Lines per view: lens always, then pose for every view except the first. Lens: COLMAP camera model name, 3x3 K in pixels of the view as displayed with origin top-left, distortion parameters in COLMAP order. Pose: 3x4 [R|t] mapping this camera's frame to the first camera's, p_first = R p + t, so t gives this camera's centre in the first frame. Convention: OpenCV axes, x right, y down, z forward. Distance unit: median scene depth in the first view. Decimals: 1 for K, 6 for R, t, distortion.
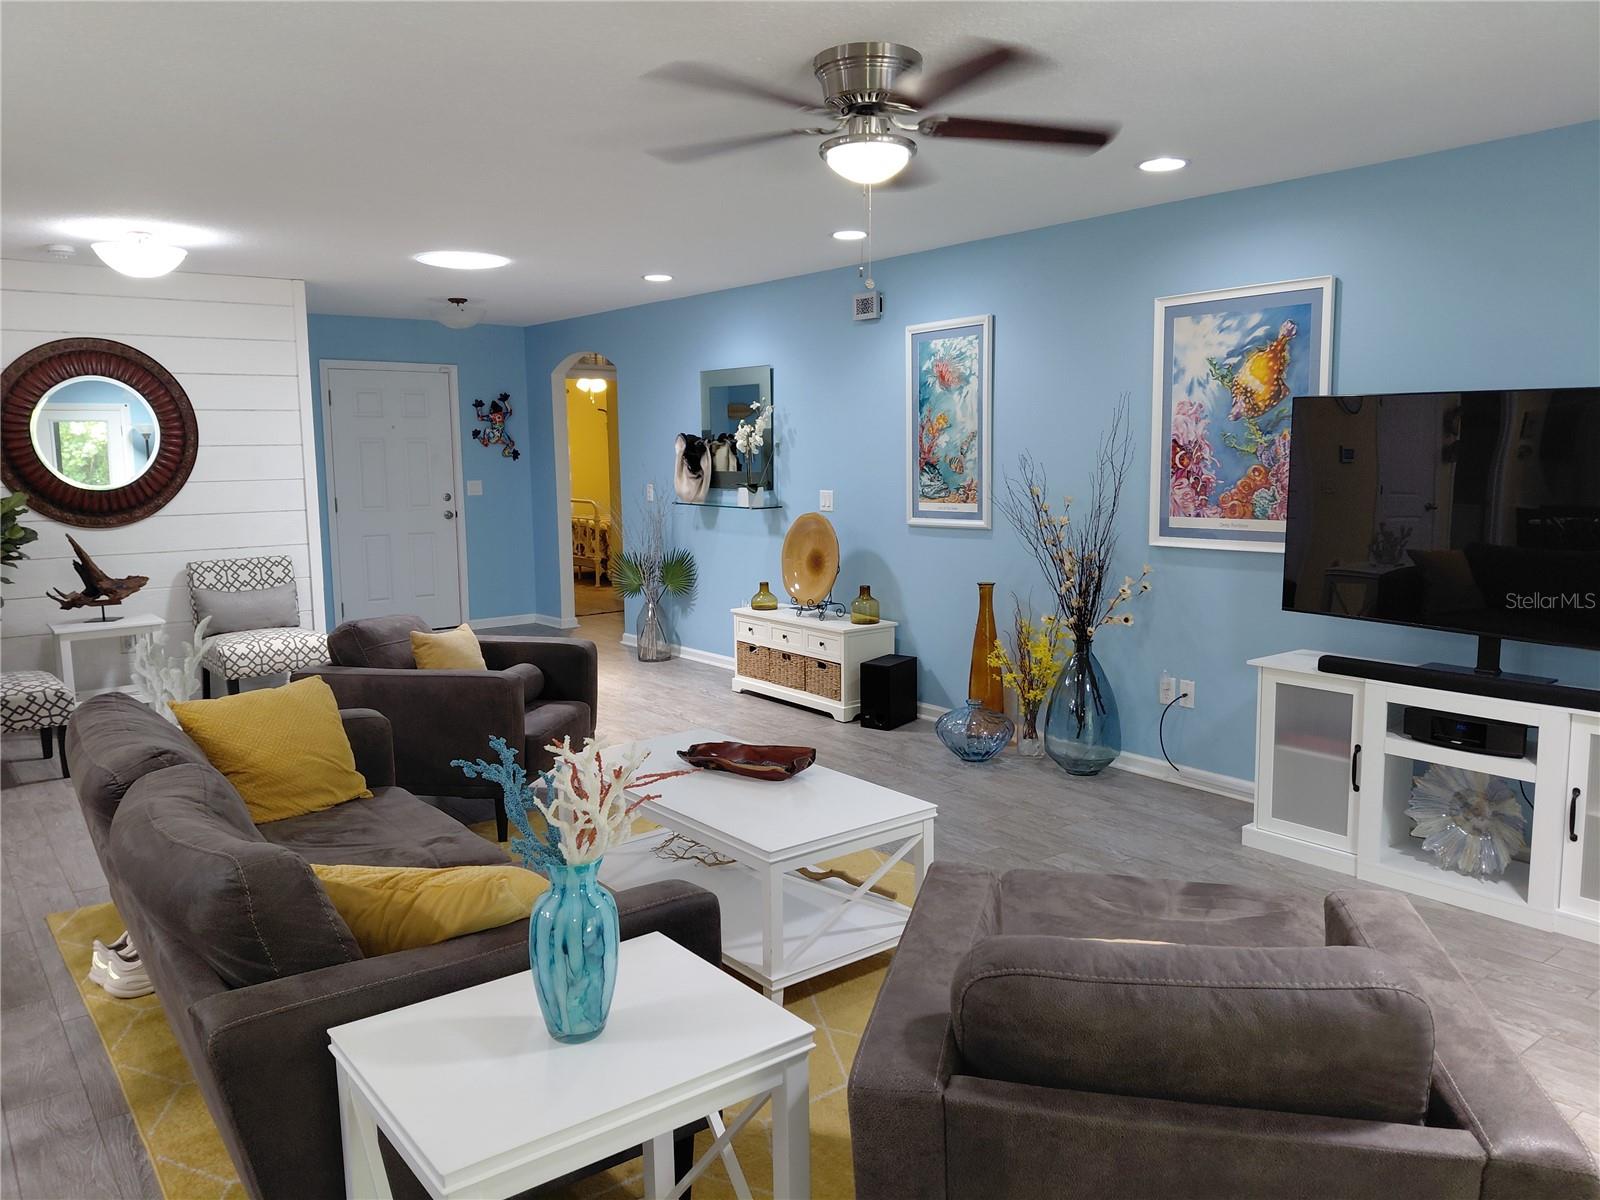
lens RADIAL K [[1172.9, 0, 818.0], [0, 1172.9, 601.0], [0, 0, 1]] dist [0.104381, -0.147365]
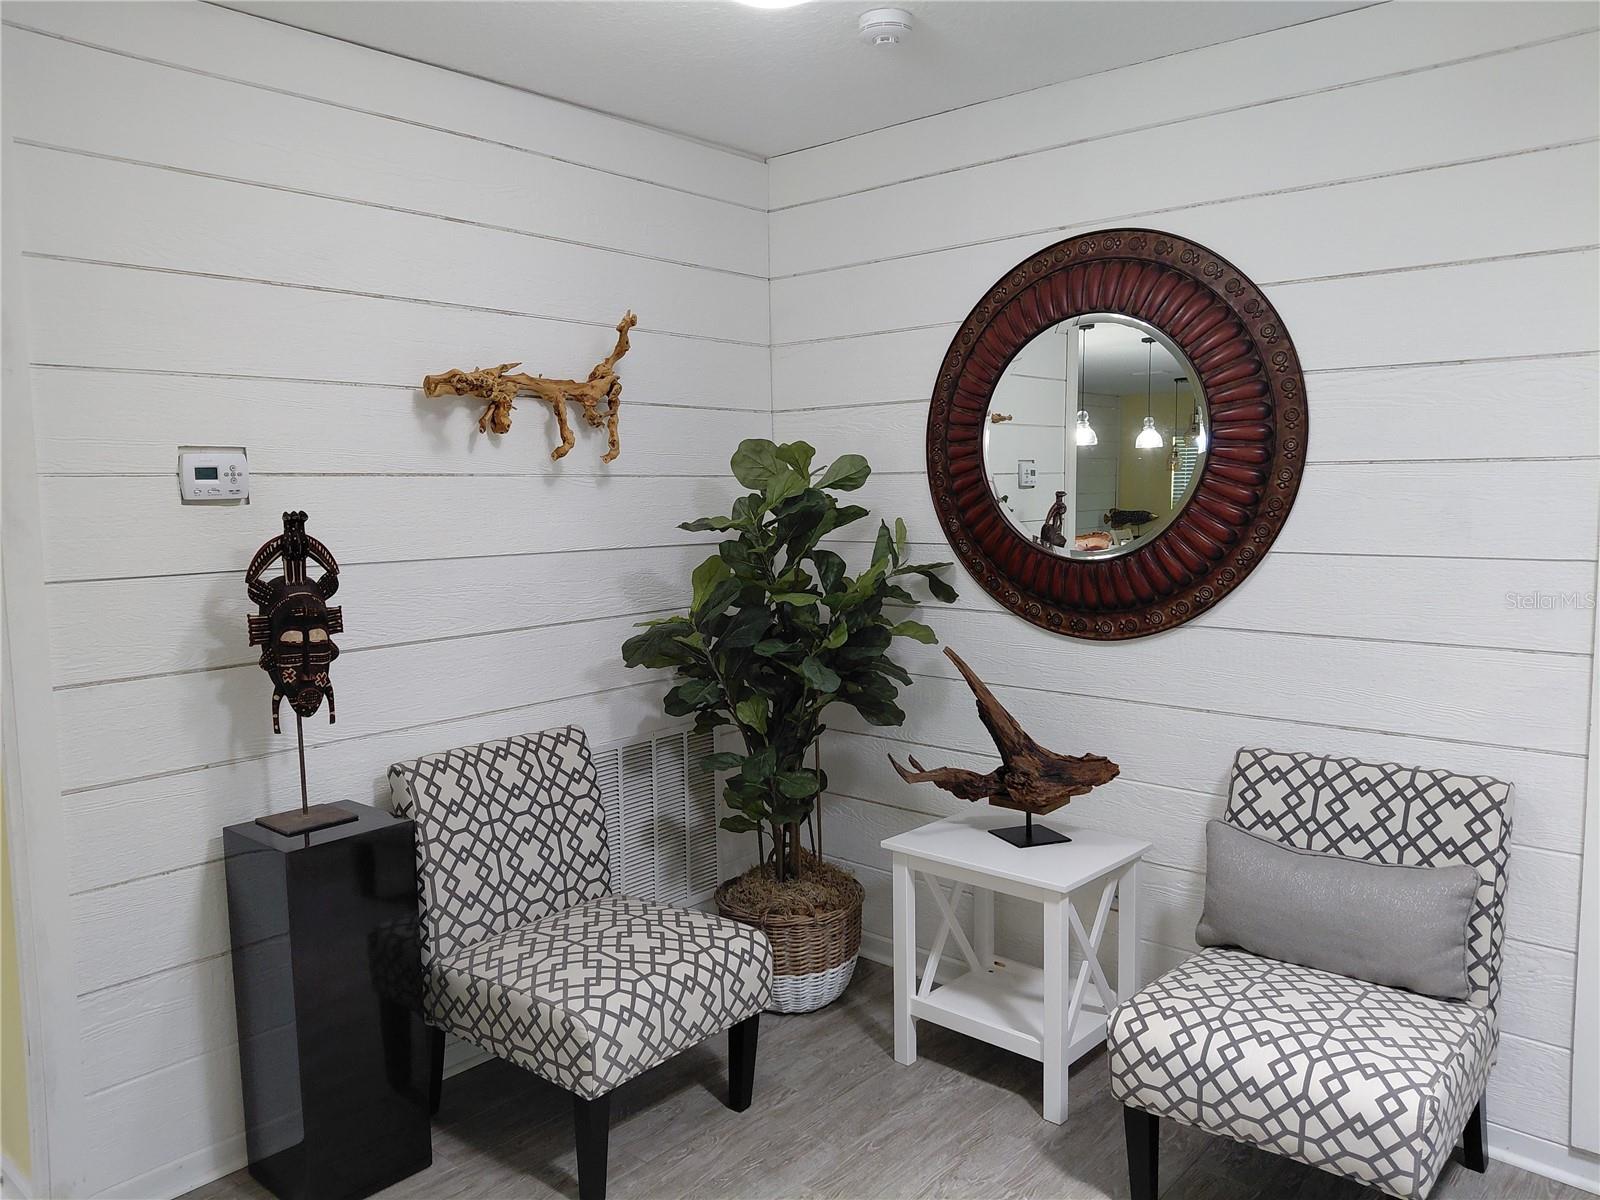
lens RADIAL K [[1166.9, 0, 764.2], [0, 1166.9, 603.5], [0, 0, 1]] dist [0.087220, -0.151650]
pose [[0.168824, 0.110037, -0.979485, -0.174794], [-0.118630, 0.988793, 0.090635, -0.104628], [0.978481, 0.100895, 0.179985, 0.811439]]
